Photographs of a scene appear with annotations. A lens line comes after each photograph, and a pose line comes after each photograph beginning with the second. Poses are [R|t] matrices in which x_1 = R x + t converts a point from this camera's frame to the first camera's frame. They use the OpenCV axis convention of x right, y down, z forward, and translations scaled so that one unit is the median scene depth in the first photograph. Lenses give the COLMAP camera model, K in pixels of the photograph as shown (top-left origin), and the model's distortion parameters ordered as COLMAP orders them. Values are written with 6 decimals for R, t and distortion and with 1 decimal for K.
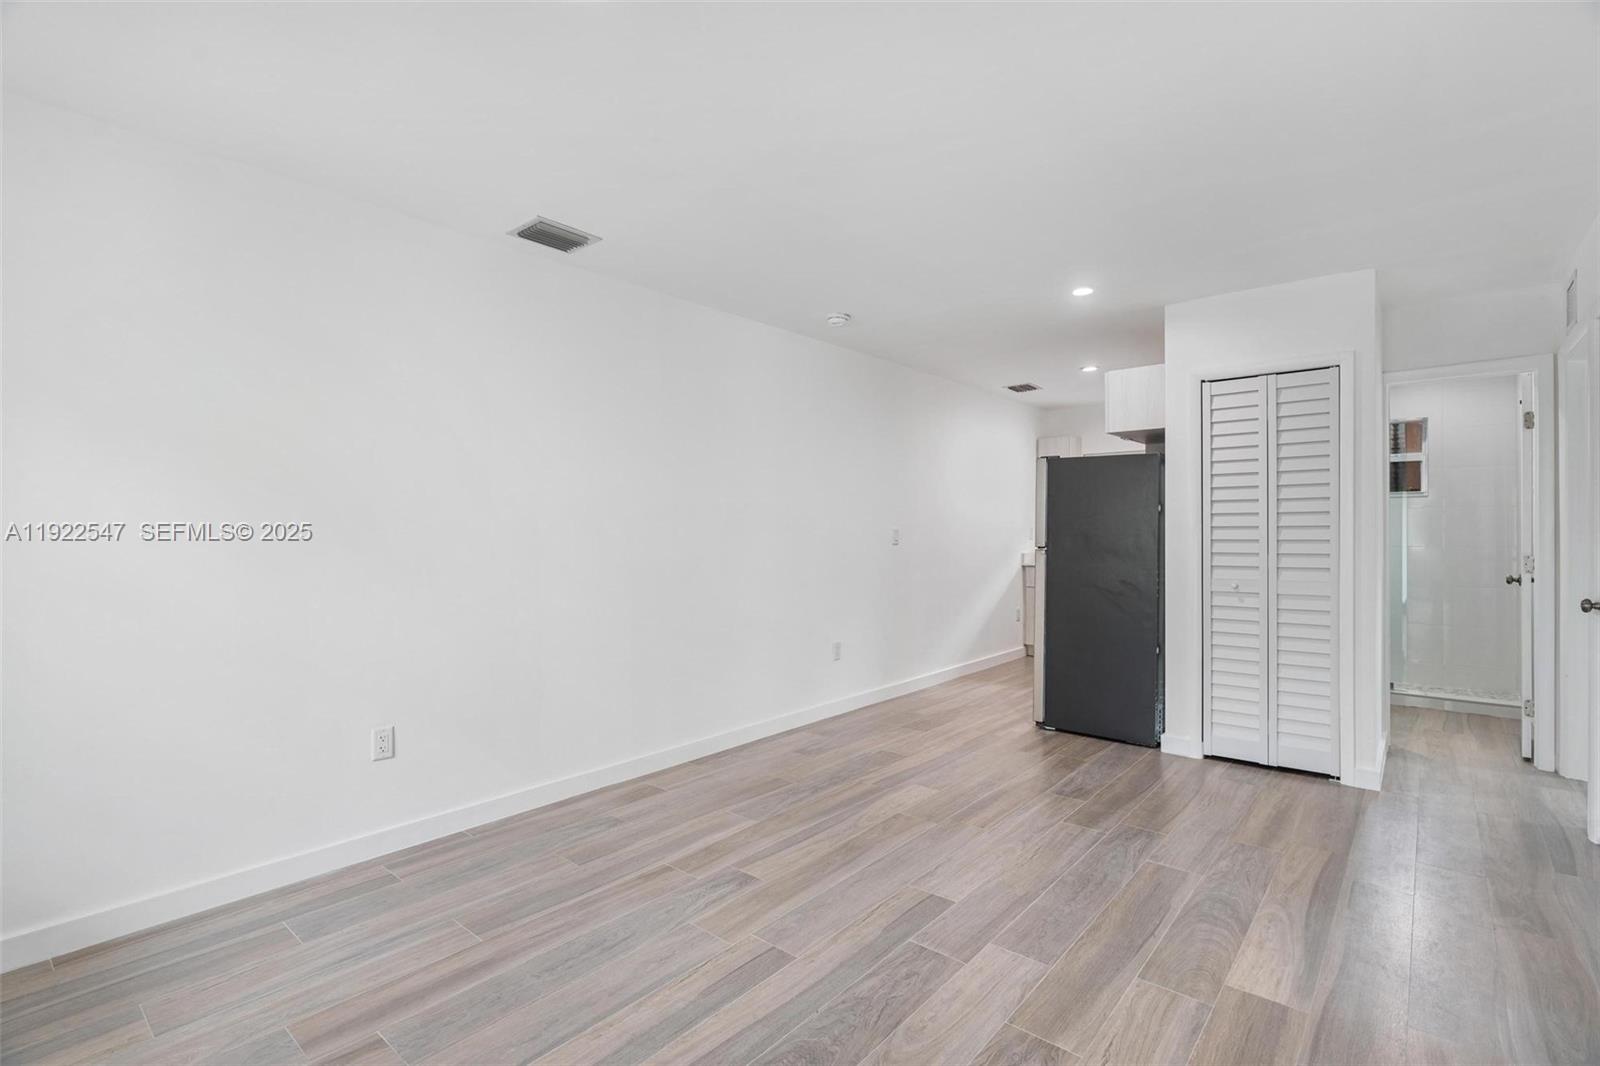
lens RADIAL K [[751.9, 0, 800.0], [0, 751.9, 533.0], [0, 0, 1]] dist [-0.001210, -0.000028]
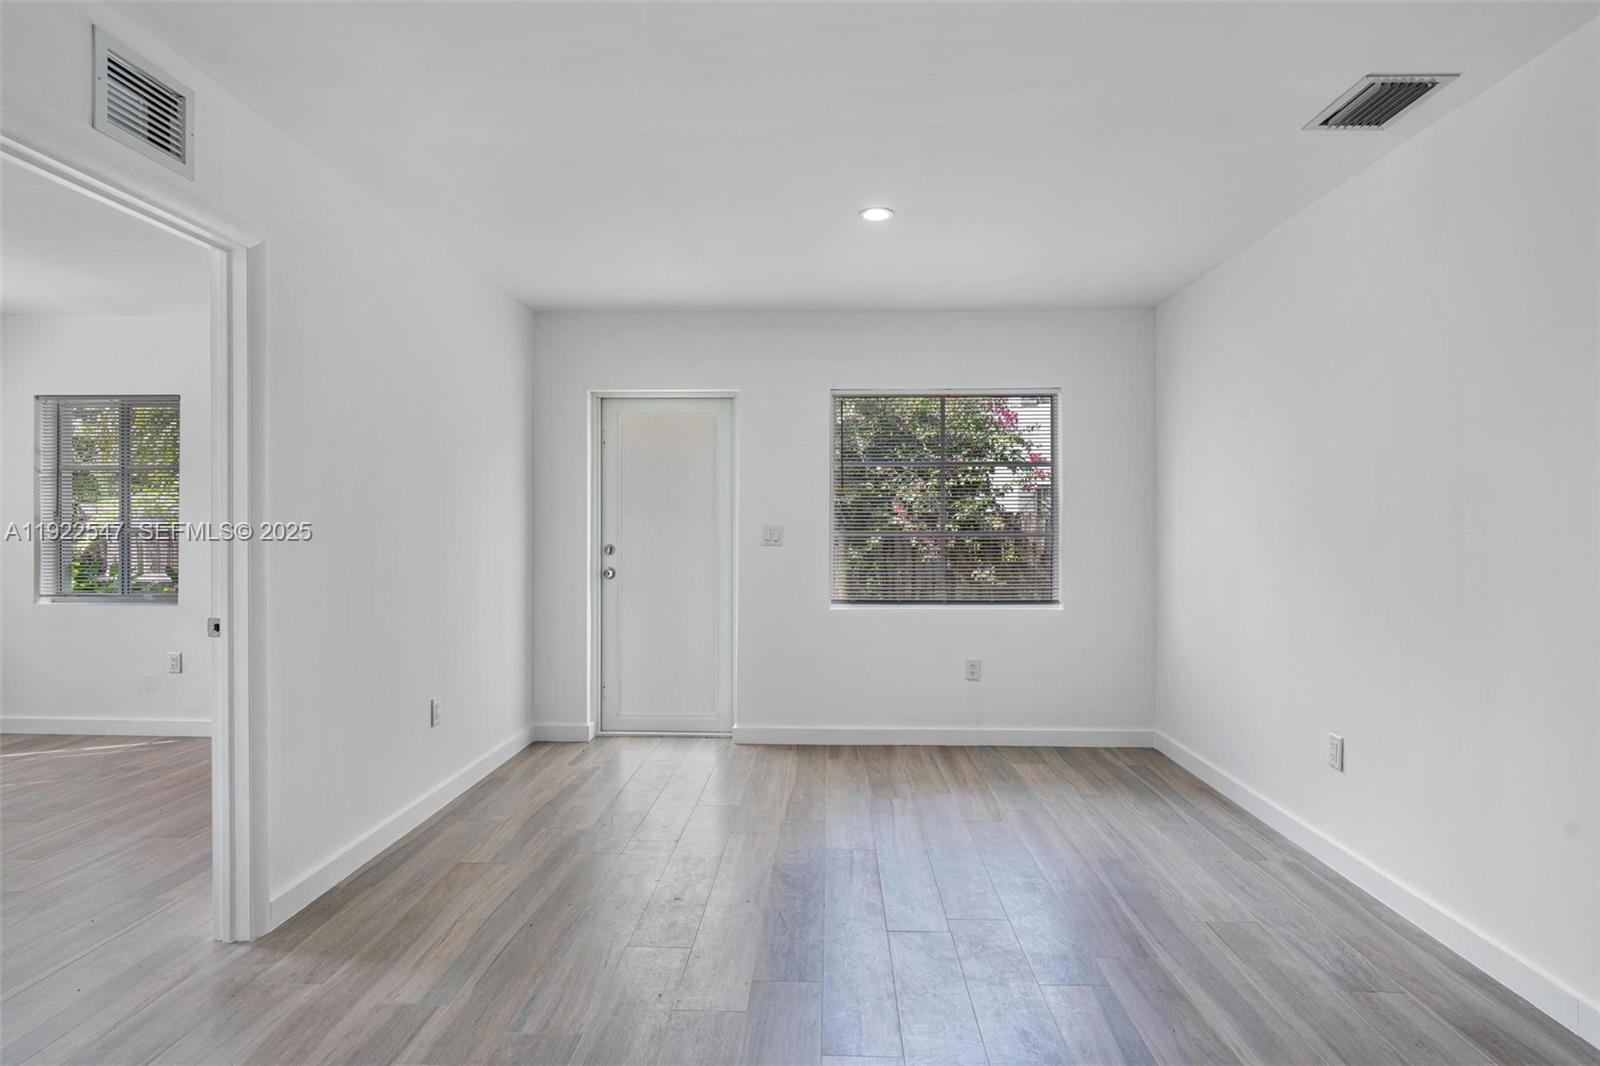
lens RADIAL K [[800.7, 0, 800.0], [0, 800.7, 533.0], [0, 0, 1]] dist [0.001313, 0.000808]
pose [[-0.784008, 0.004674, -0.620733, 0.518219], [-0.002463, 0.999940, 0.010639, -0.004300], [0.620746, 0.009870, -0.783950, 1.180538]]
